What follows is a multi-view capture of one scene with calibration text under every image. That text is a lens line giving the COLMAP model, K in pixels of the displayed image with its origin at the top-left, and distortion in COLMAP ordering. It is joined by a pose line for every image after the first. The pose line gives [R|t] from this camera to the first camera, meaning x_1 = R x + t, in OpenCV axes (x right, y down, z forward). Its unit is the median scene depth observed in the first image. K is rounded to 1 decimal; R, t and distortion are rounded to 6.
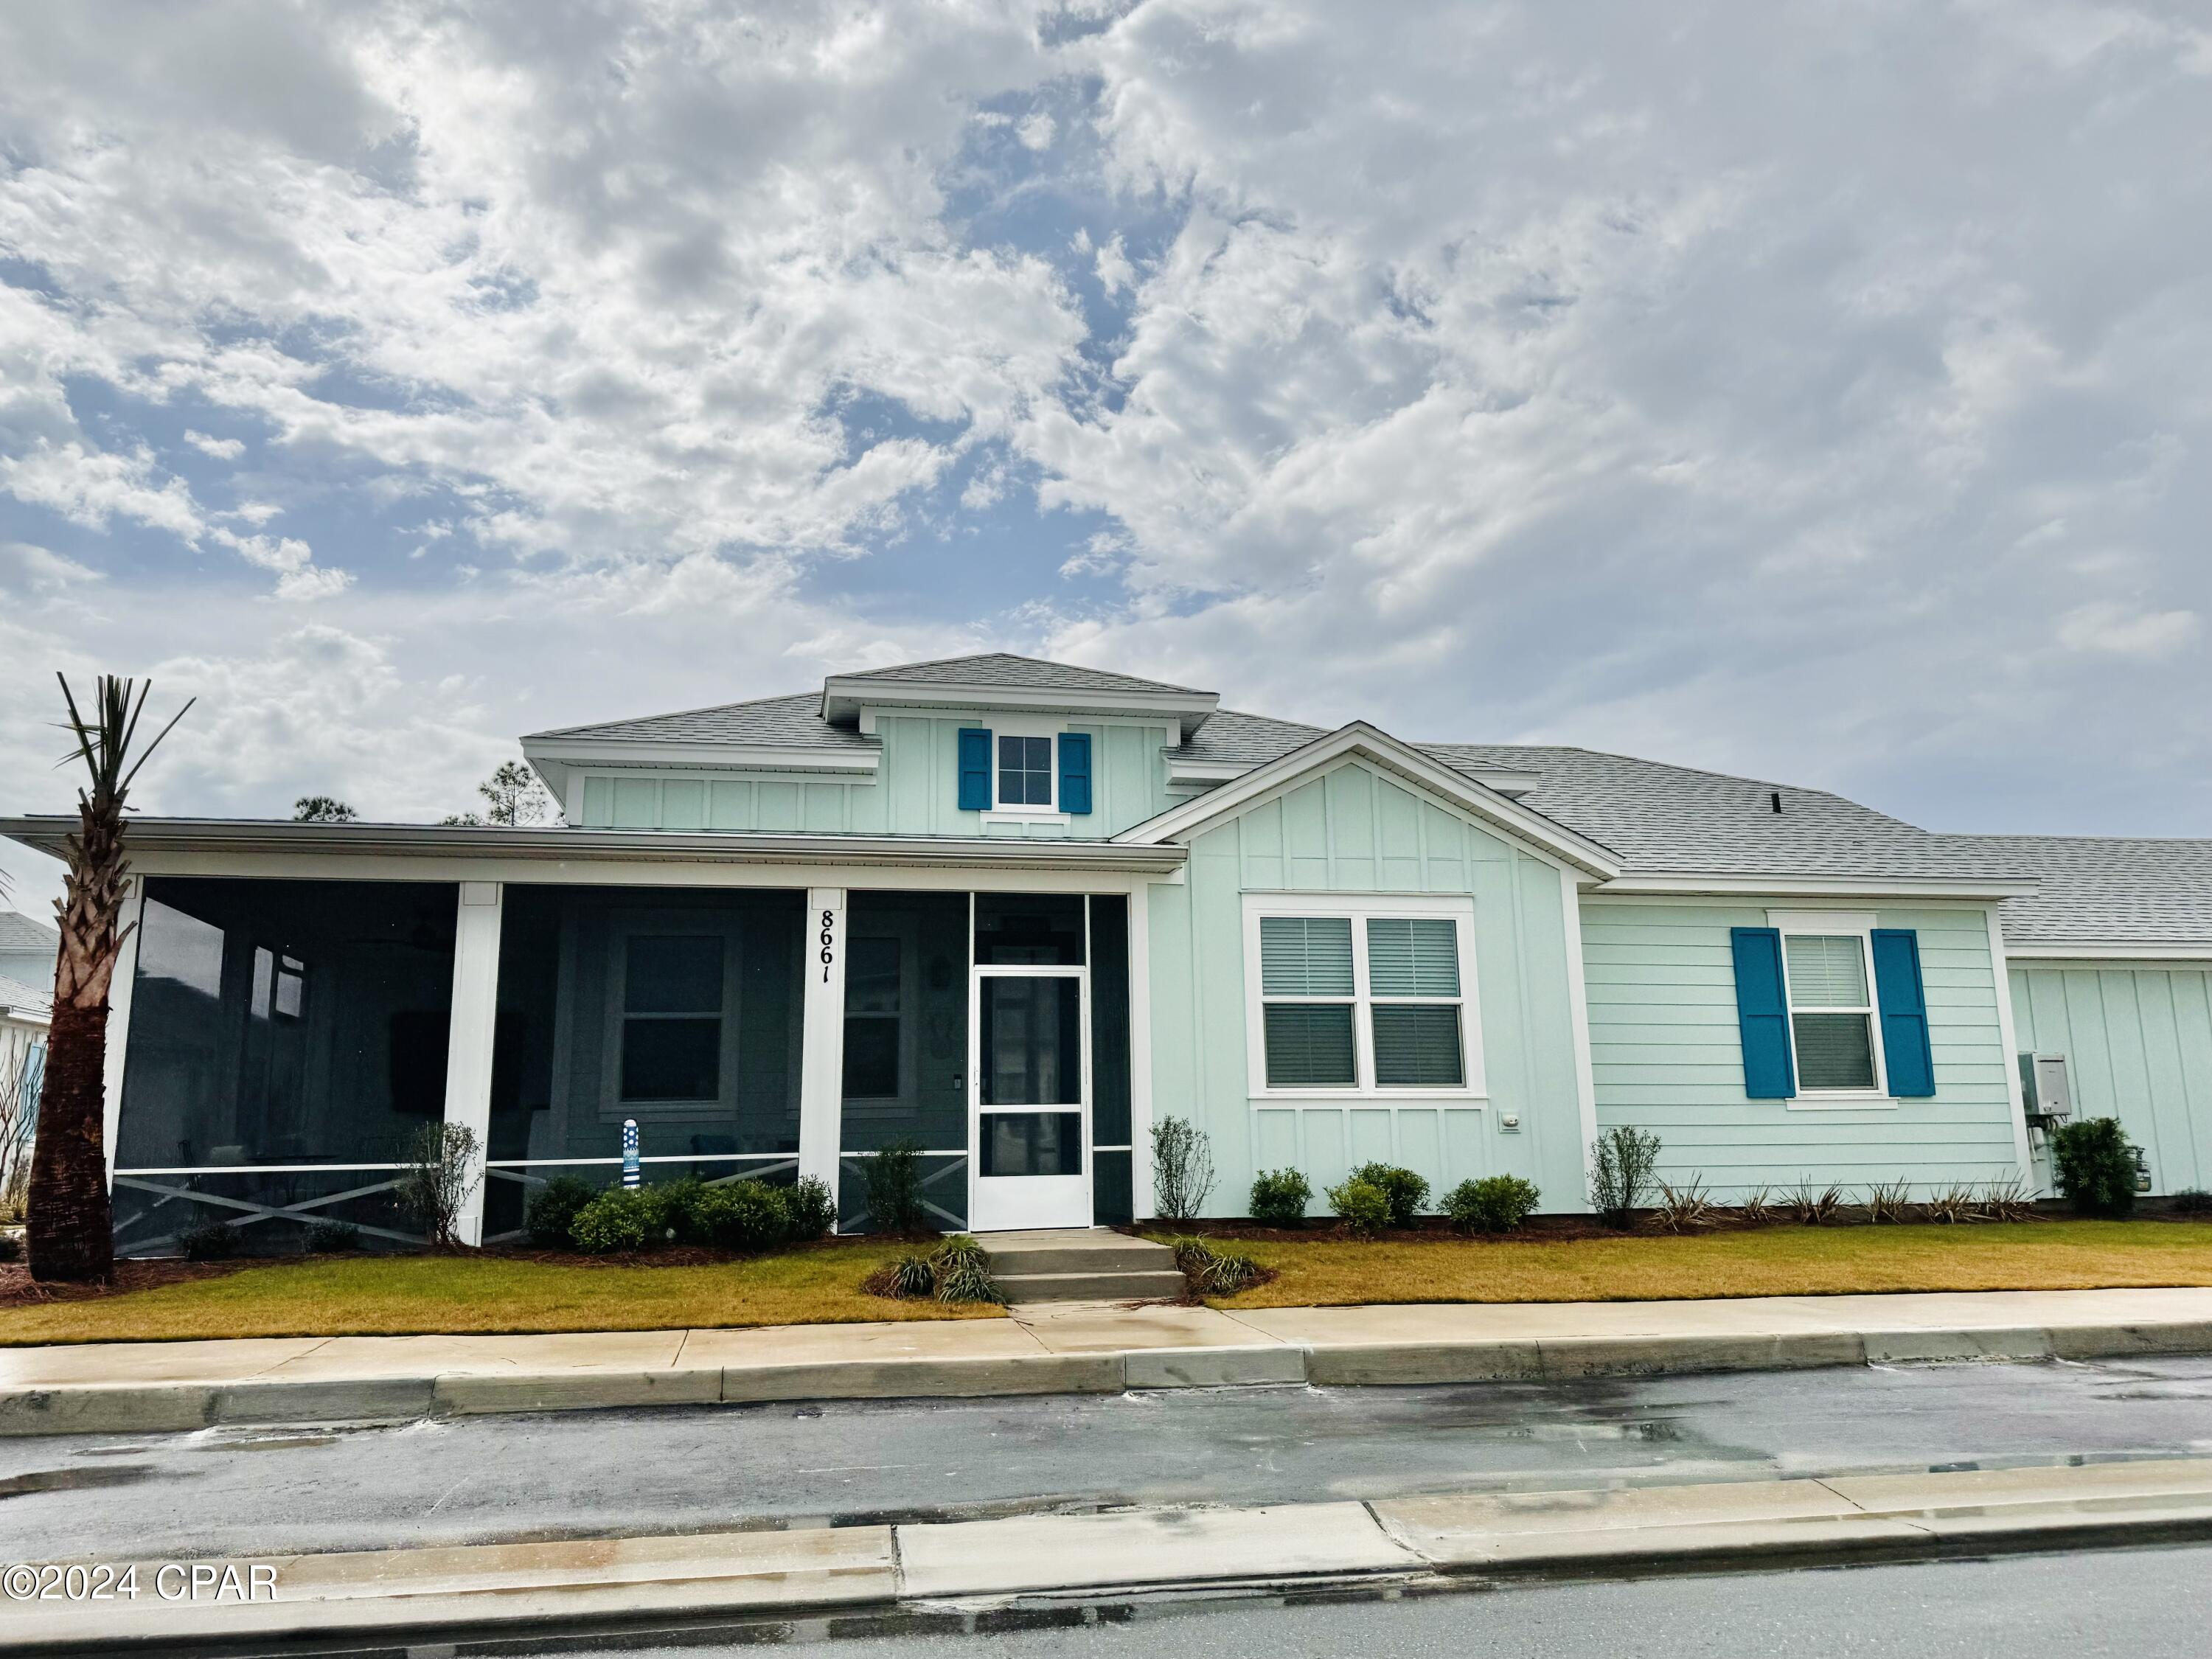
lens RADIAL K [[1631.0, 0, 1106.0], [0, 1631.0, 829.5], [0, 0, 1]] dist [0.080983, -0.098169]
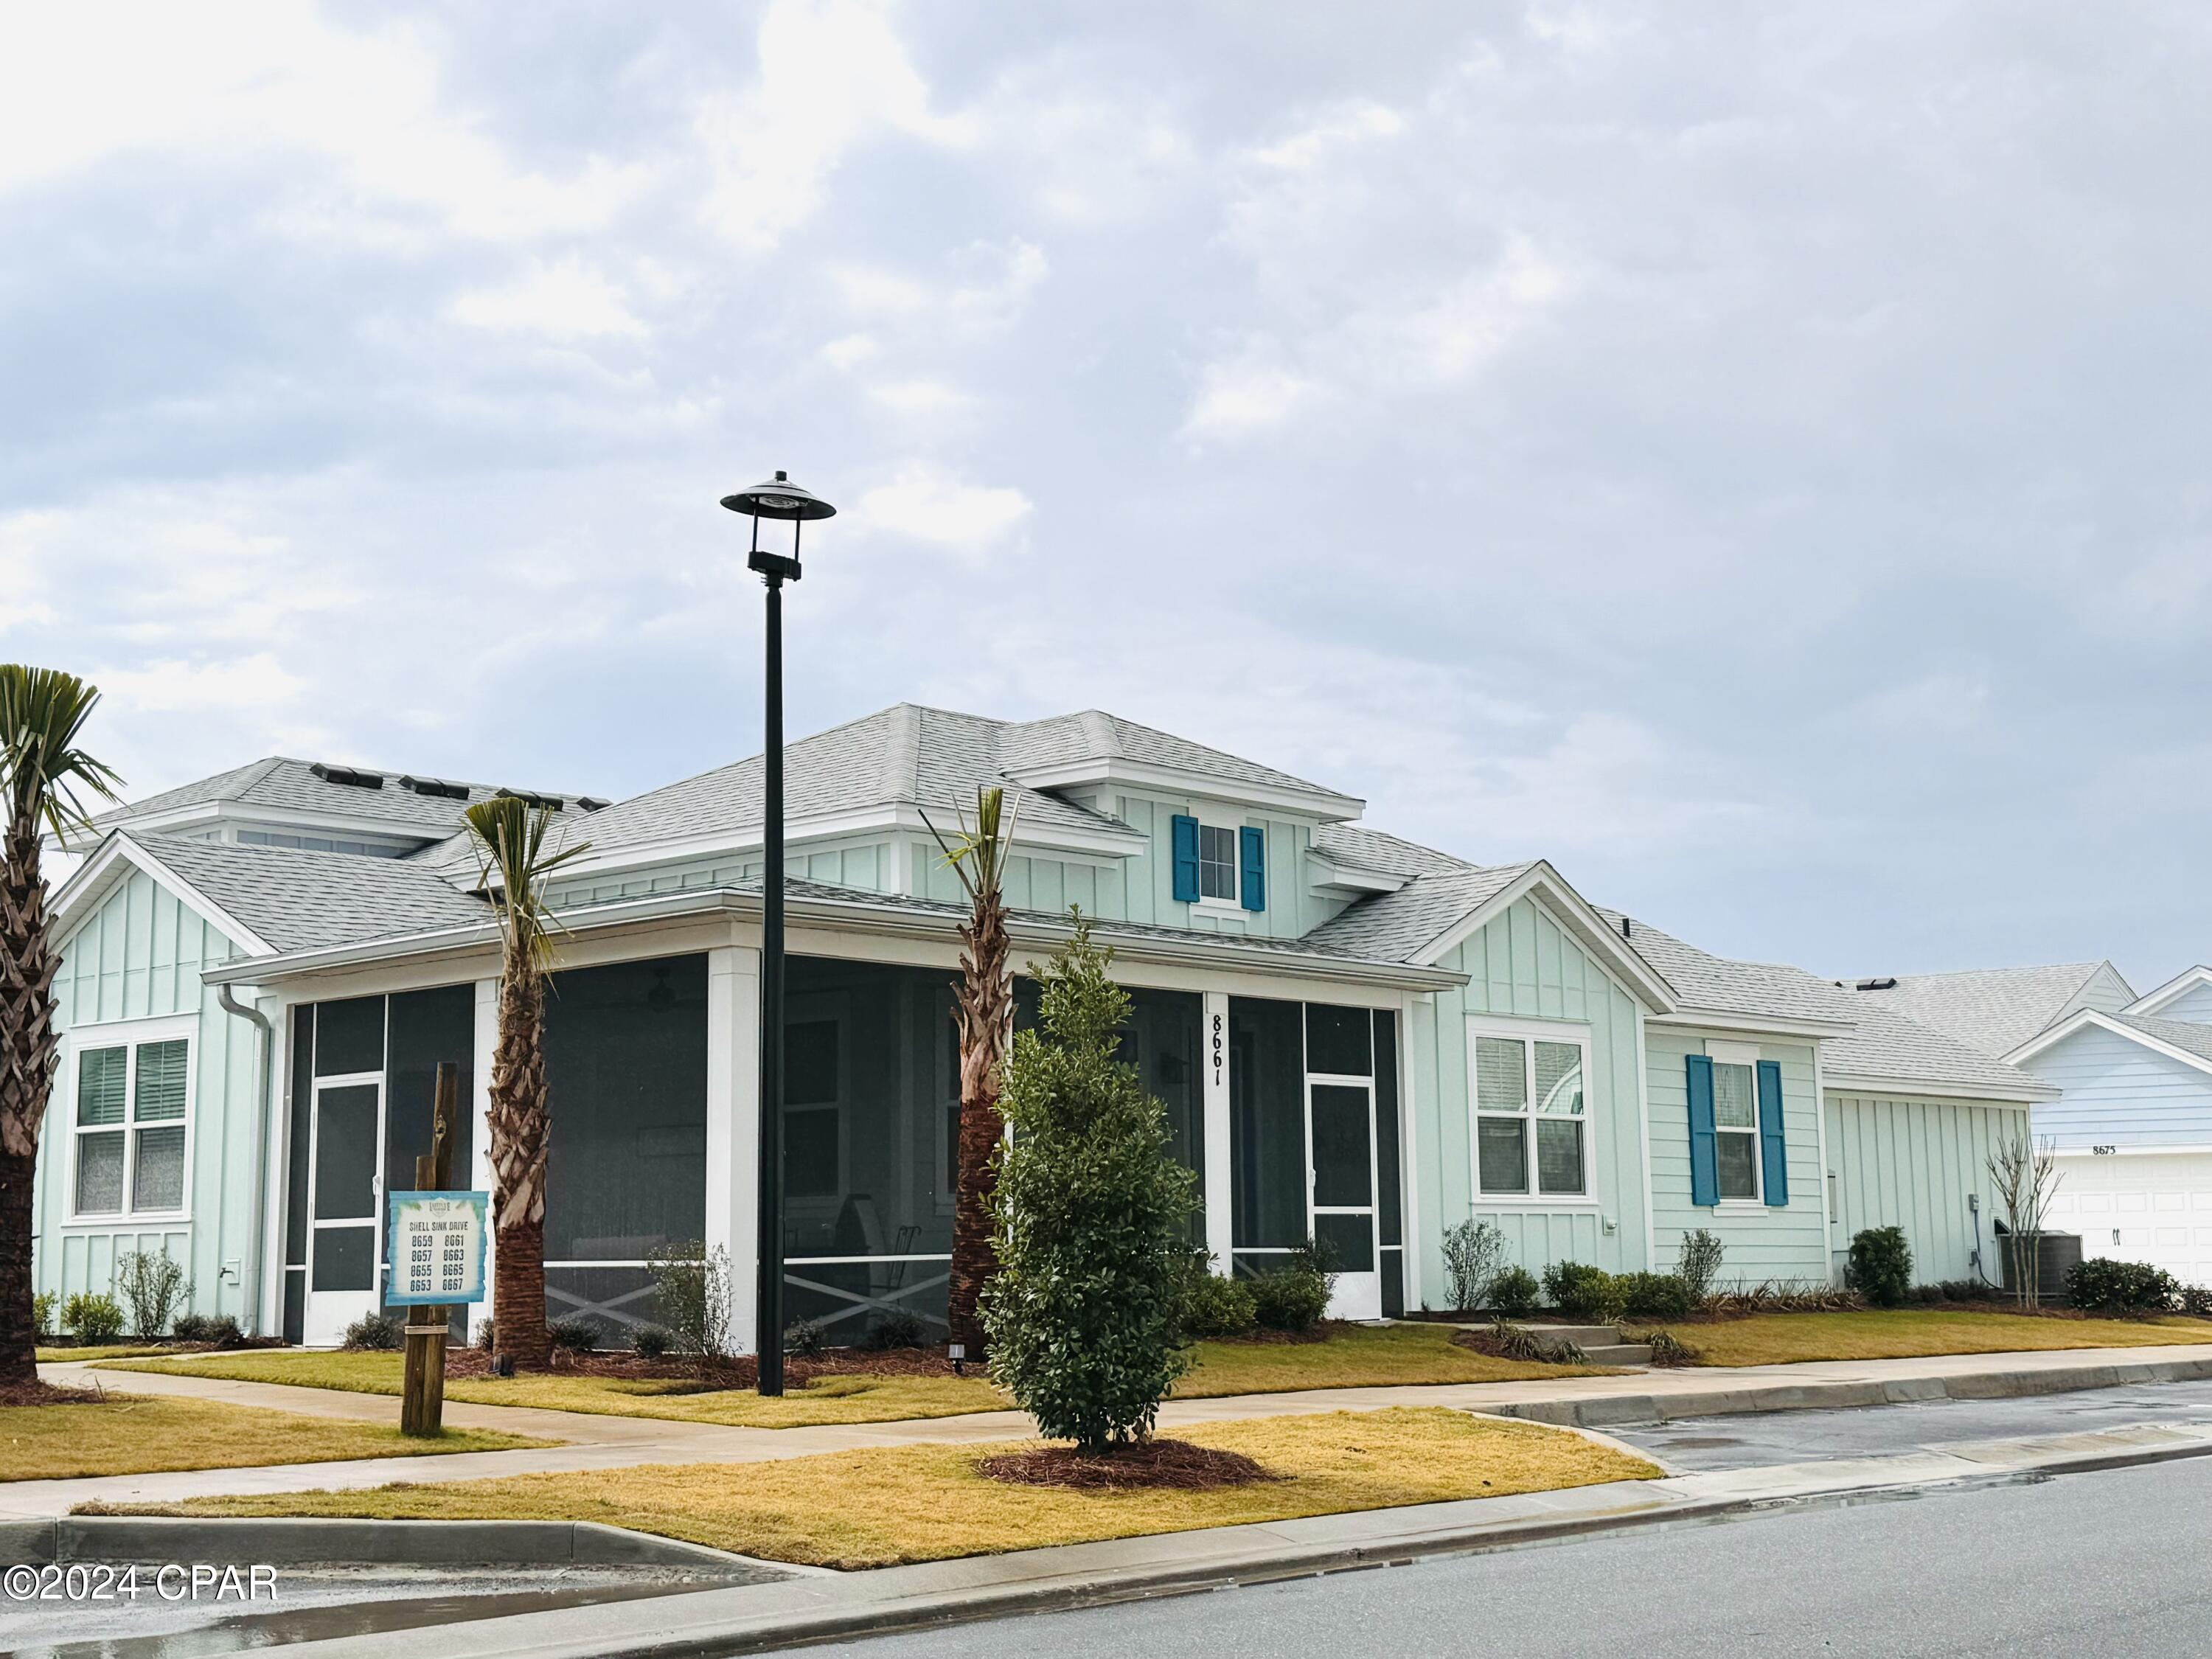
lens RADIAL K [[2922.8, 0, 1106.0], [0, 2922.8, 829.5], [0, 0, 1]] dist [-0.014274, 0.417312]
pose [[0.798218, 0.089970, 0.595612, -1.151487], [-0.114260, 0.993446, 0.003063, -0.054551], [-0.591433, -0.070499, 0.803267, -0.359433]]
